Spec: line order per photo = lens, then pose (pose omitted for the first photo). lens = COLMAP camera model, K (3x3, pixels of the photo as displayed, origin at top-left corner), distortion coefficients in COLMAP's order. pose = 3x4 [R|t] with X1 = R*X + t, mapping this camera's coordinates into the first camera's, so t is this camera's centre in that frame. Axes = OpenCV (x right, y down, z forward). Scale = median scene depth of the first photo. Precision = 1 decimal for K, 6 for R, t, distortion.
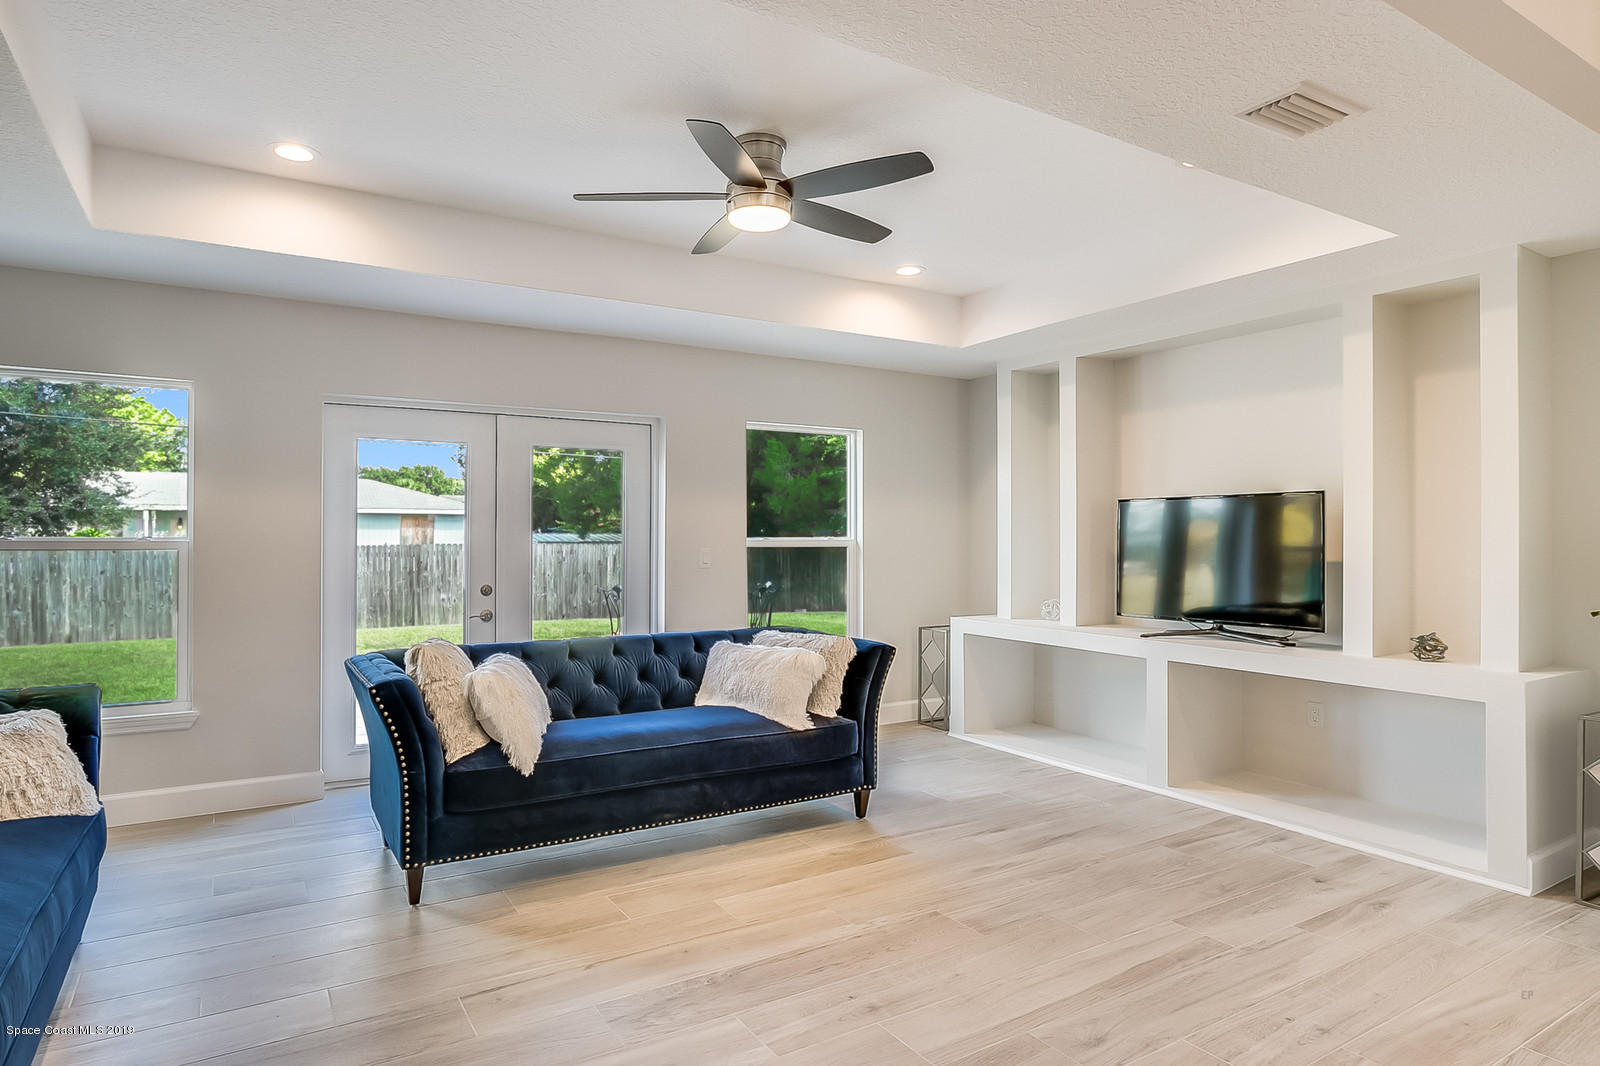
lens RADIAL K [[871.4, 0, 803.0], [0, 871.4, 533.8], [0, 0, 1]] dist [-0.018653, 0.003541]
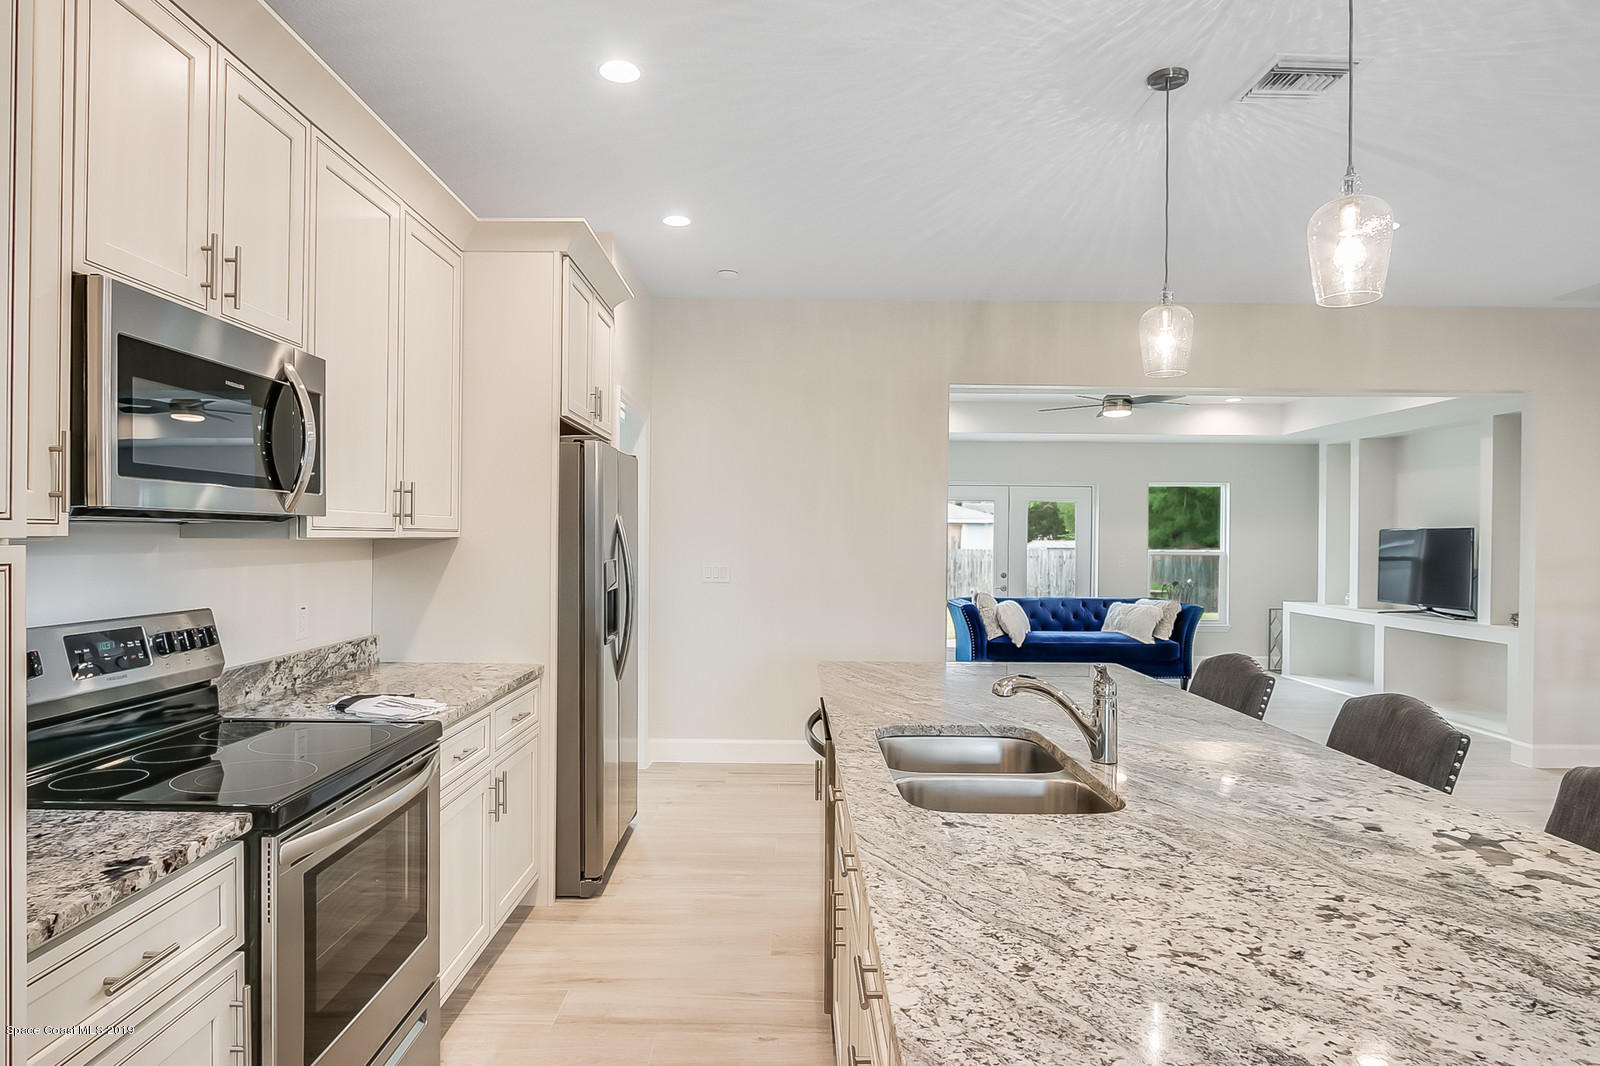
lens RADIAL K [[871.4, 0, 797.1], [0, 871.4, 540.7], [0, 0, 1]] dist [-0.018653, 0.003541]
pose [[0.834537, 0.005756, -0.550922, 0.426241], [-0.004137, 0.999983, 0.004182, -0.027162], [0.550936, -0.001211, 0.834546, -1.162690]]
